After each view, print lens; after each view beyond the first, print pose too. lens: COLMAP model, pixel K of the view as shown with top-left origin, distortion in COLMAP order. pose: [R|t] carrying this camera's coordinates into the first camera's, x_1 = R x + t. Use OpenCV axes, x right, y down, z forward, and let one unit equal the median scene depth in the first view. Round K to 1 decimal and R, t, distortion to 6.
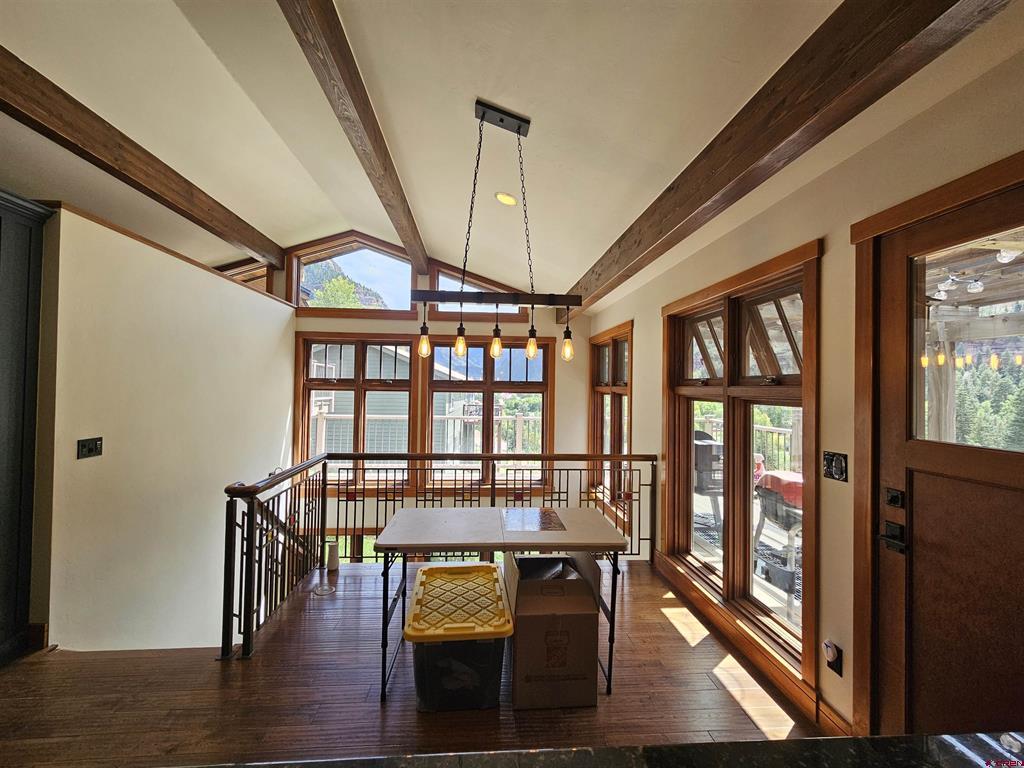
lens RADIAL K [[414.5, 0, 504.6], [0, 414.5, 379.1], [0, 0, 1]] dist [-0.003737, -0.000215]
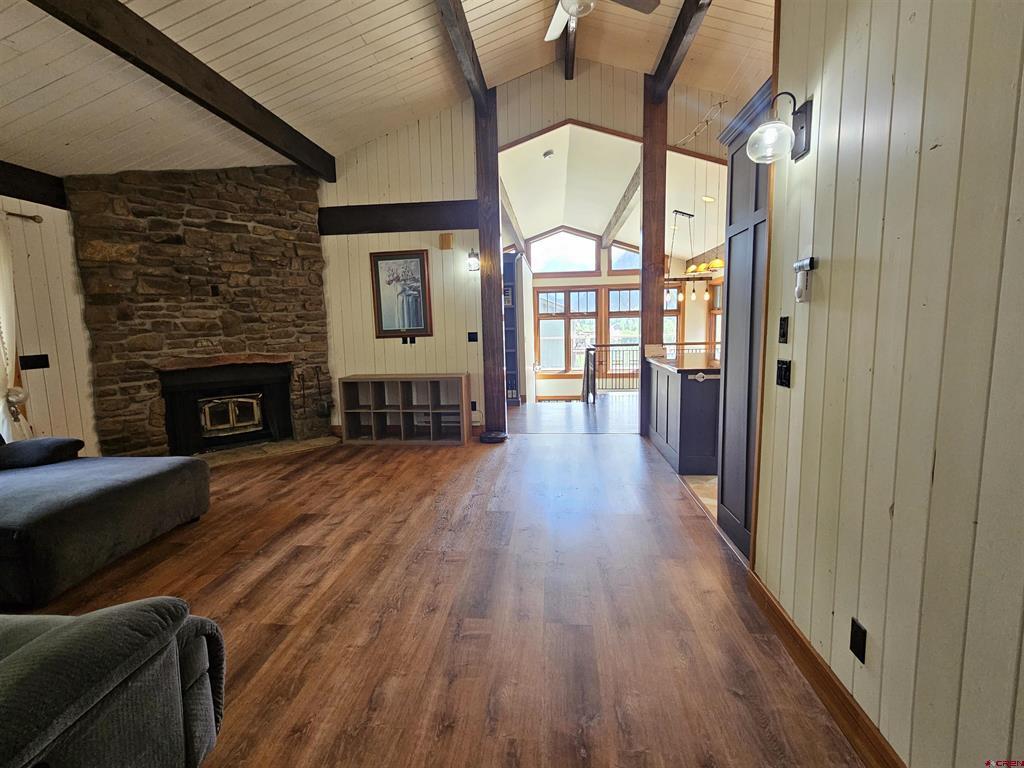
lens RADIAL K [[472.9, 0, 507.4], [0, 472.9, 379.4], [0, 0, 1]] dist [0.001242, 0.000242]
pose [[0.980084, -0.014237, -0.198074, -0.206285], [0.042565, 0.989306, 0.139507, -0.009985], [0.193970, -0.145159, 0.970208, -1.025064]]
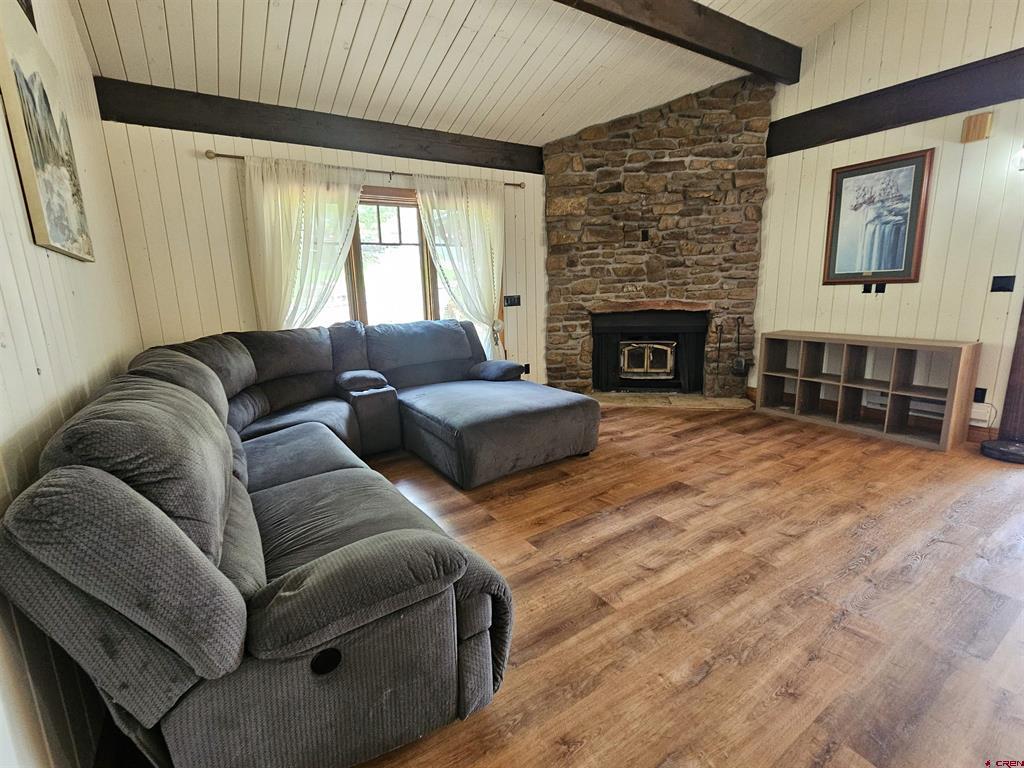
lens RADIAL K [[472.9, 0, 505.8], [0, 472.9, 380.6], [0, 0, 1]] dist [0.001242, 0.000242]
pose [[0.462676, 0.151540, -0.873480, -0.218675], [0.058939, 0.977844, 0.200865, -0.000836], [0.884566, -0.144418, 0.443493, -0.911077]]
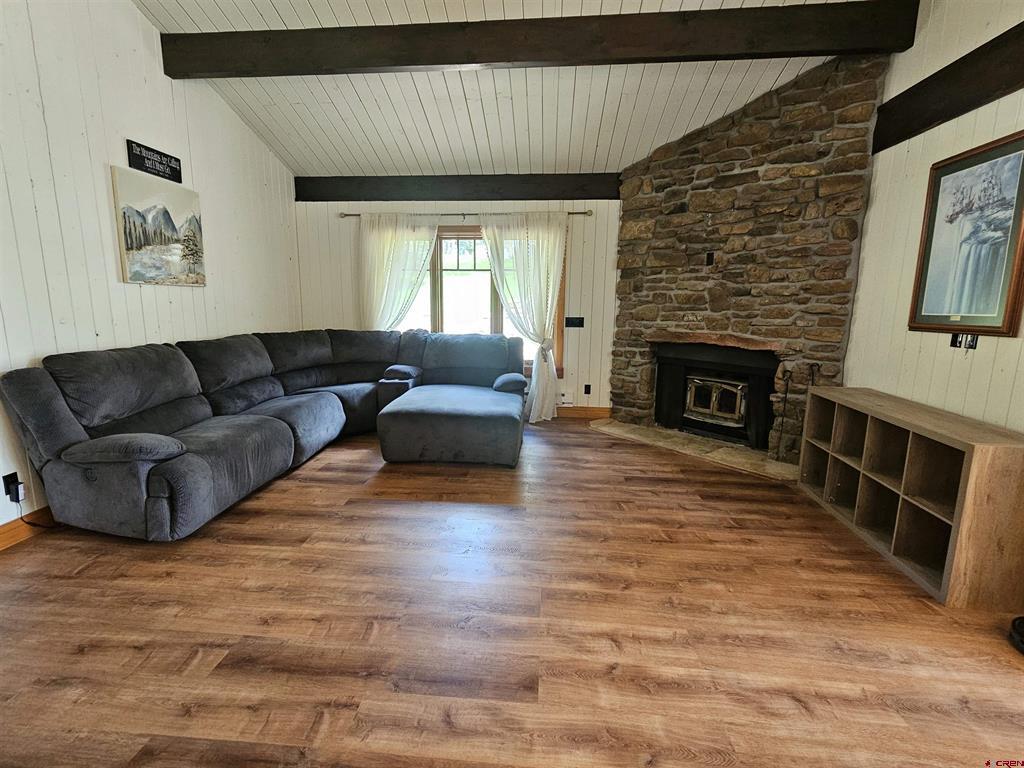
lens RADIAL K [[472.9, 0, 506.4], [0, 472.9, 379.9], [0, 0, 1]] dist [0.001242, 0.000242]
pose [[-0.188004, 0.151882, -0.970354, -0.059109], [0.012090, 0.988254, 0.152342, 0.000901], [0.982094, 0.016909, -0.187632, -0.417895]]
